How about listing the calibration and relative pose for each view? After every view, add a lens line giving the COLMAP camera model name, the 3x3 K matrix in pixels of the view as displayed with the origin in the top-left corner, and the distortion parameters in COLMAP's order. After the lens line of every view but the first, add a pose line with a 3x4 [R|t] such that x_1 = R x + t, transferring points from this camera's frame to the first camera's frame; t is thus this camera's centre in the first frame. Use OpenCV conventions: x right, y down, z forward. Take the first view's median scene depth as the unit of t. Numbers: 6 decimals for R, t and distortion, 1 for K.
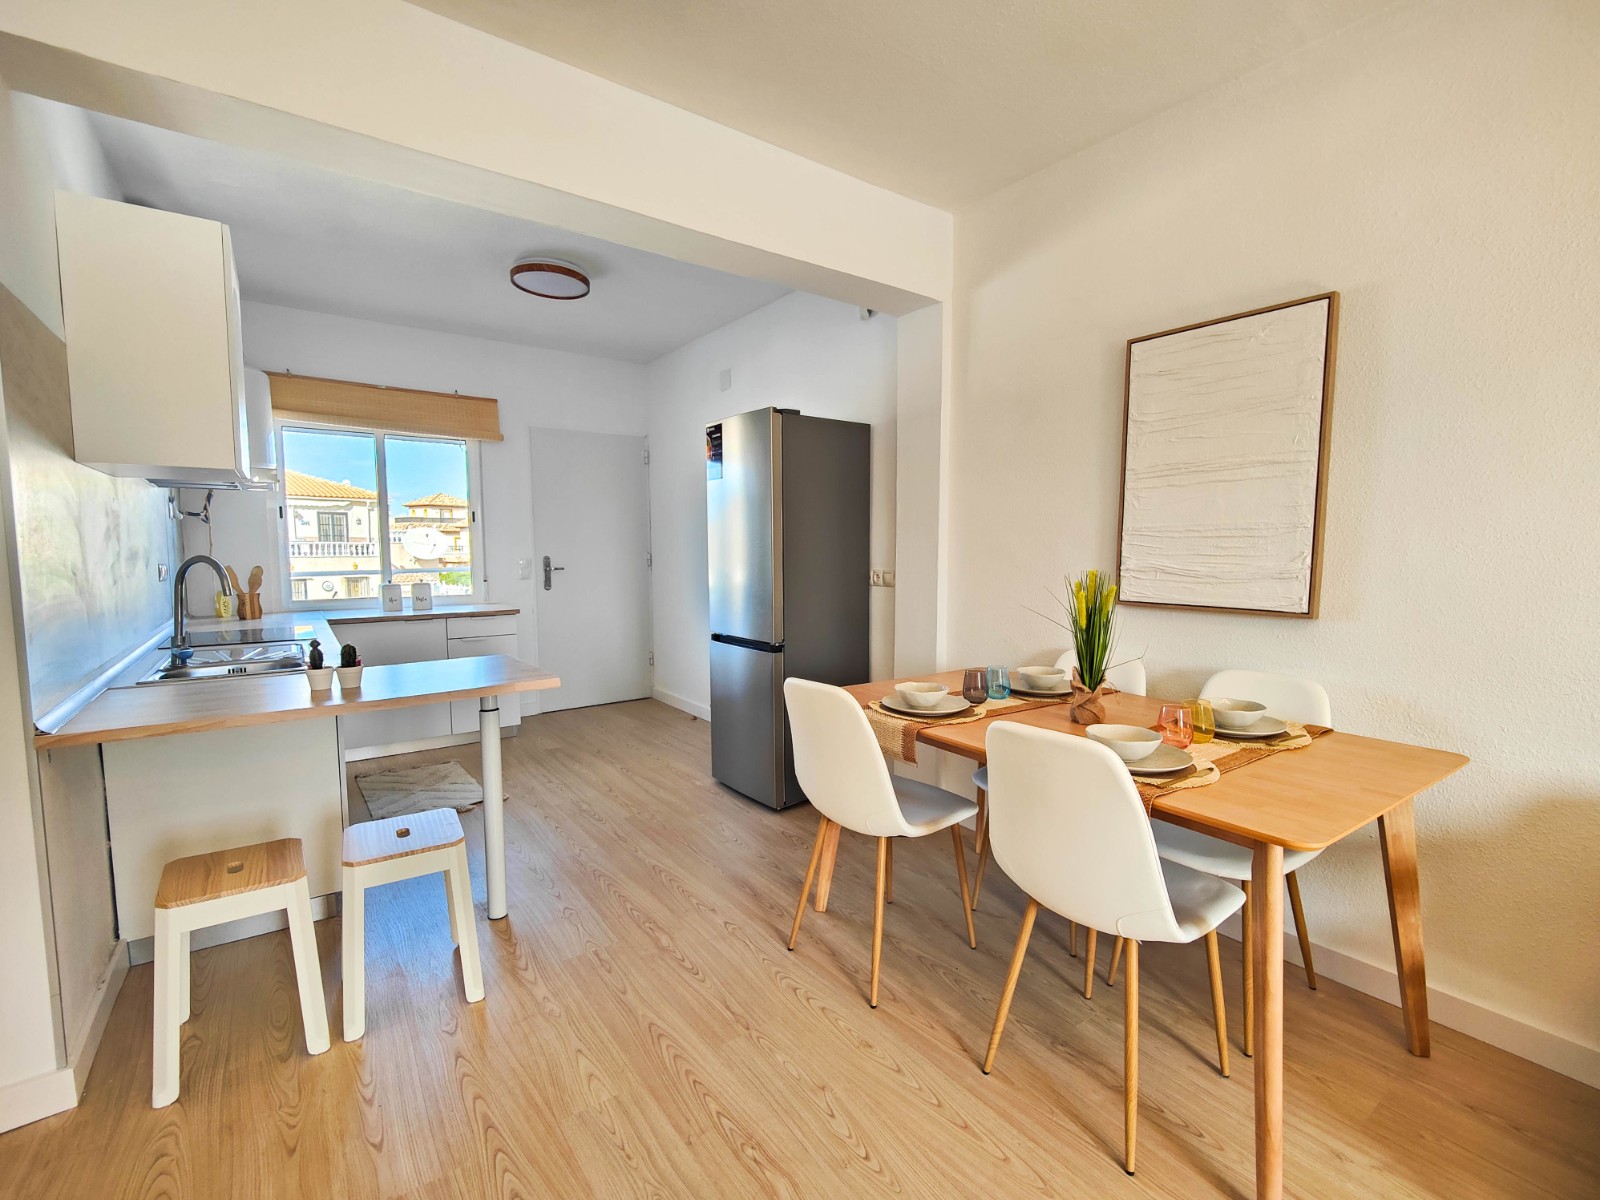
lens RADIAL K [[722.6, 0, 812.0], [0, 722.6, 608.4], [0, 0, 1]] dist [0.027177, -0.015213]
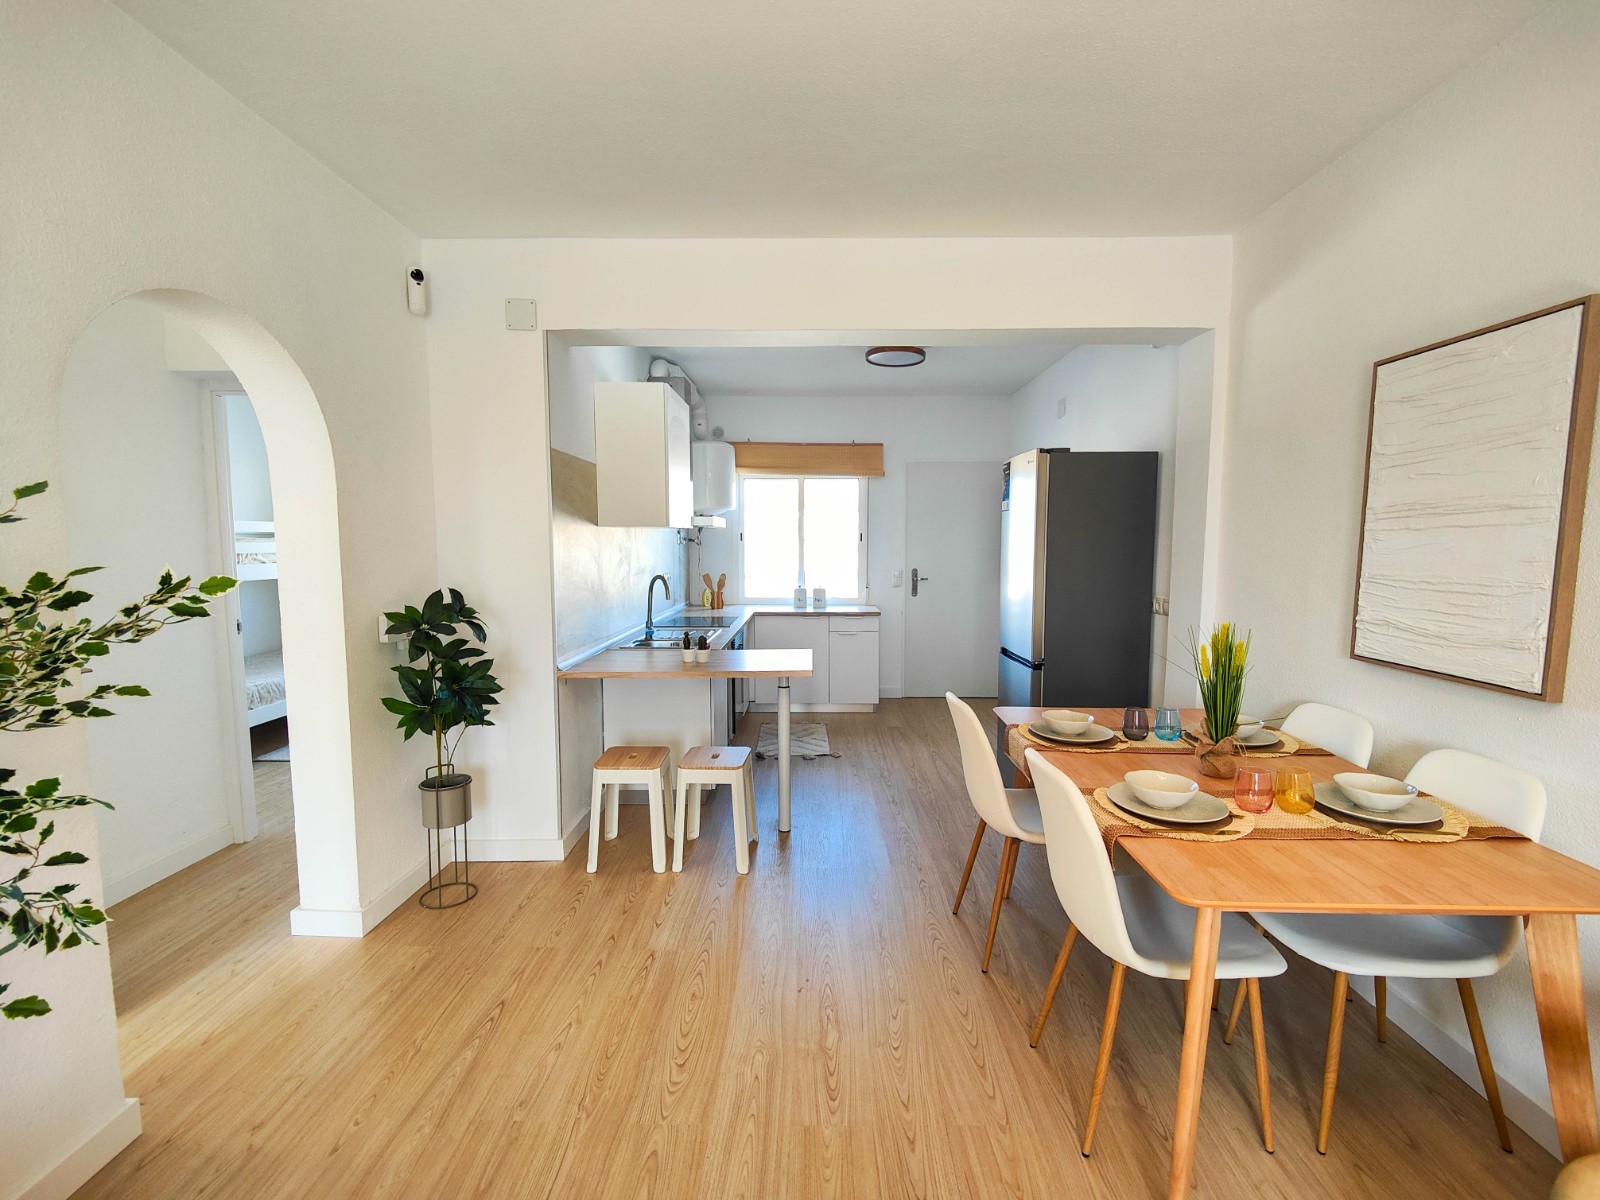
lens RADIAL K [[705.6, 0, 806.4], [0, 705.6, 607.9], [0, 0, 1]] dist [0.026723, -0.017221]
pose [[0.800251, 0.057393, -0.596912, 0.289436], [-0.053068, 0.998282, 0.024839, -0.038451], [0.597312, 0.011799, 0.801922, -0.072248]]
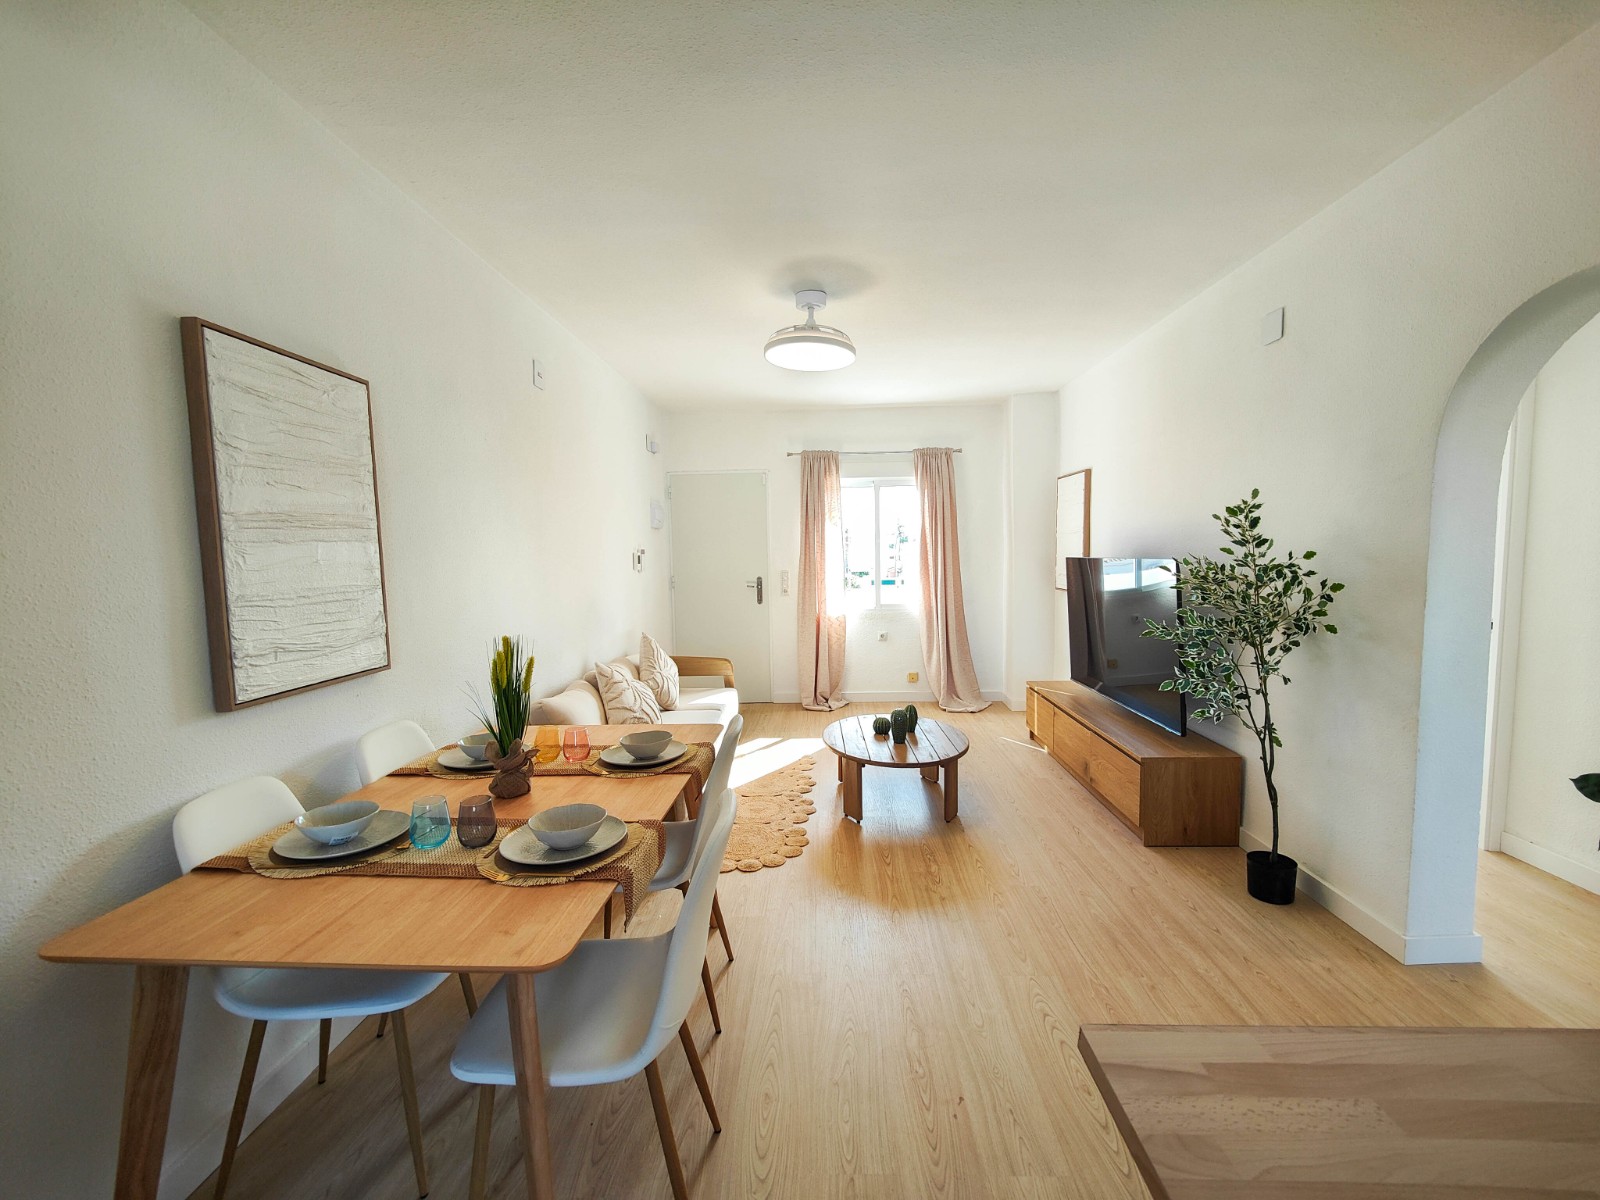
lens RADIAL K [[705.6, 0, 806.4], [0, 705.6, 607.9], [0, 0, 1]] dist [0.026723, -0.017221]
pose [[-0.789339, -0.035451, 0.612933, -0.286521], [0.071557, 0.986216, 0.149193, -0.114497], [-0.609774, 0.161623, -0.775922, 0.842188]]
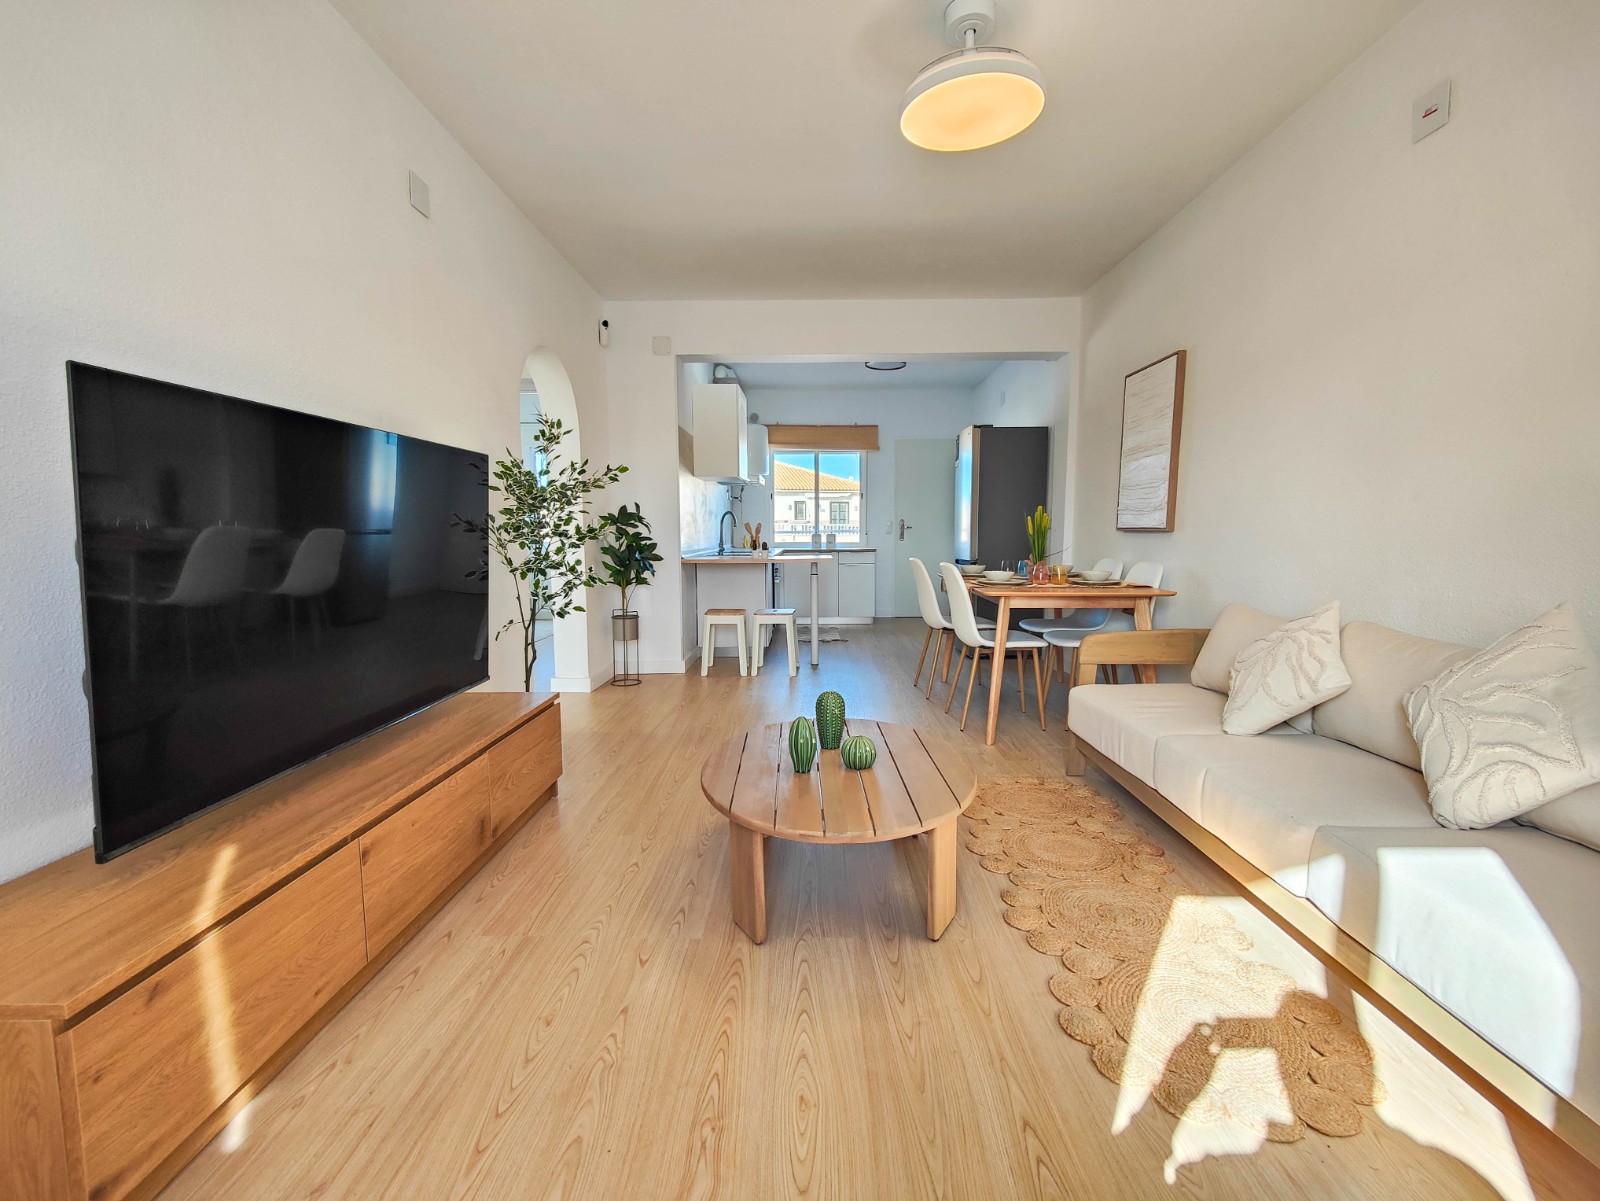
lens RADIAL K [[697.7, 0, 805.9], [0, 697.7, 608.7], [0, 0, 1]] dist [0.024778, -0.015893]
pose [[0.799887, 0.065659, -0.596547, 0.598073], [-0.049401, 0.997828, 0.043586, 0.102963], [0.598113, -0.005393, 0.801393, -0.553850]]
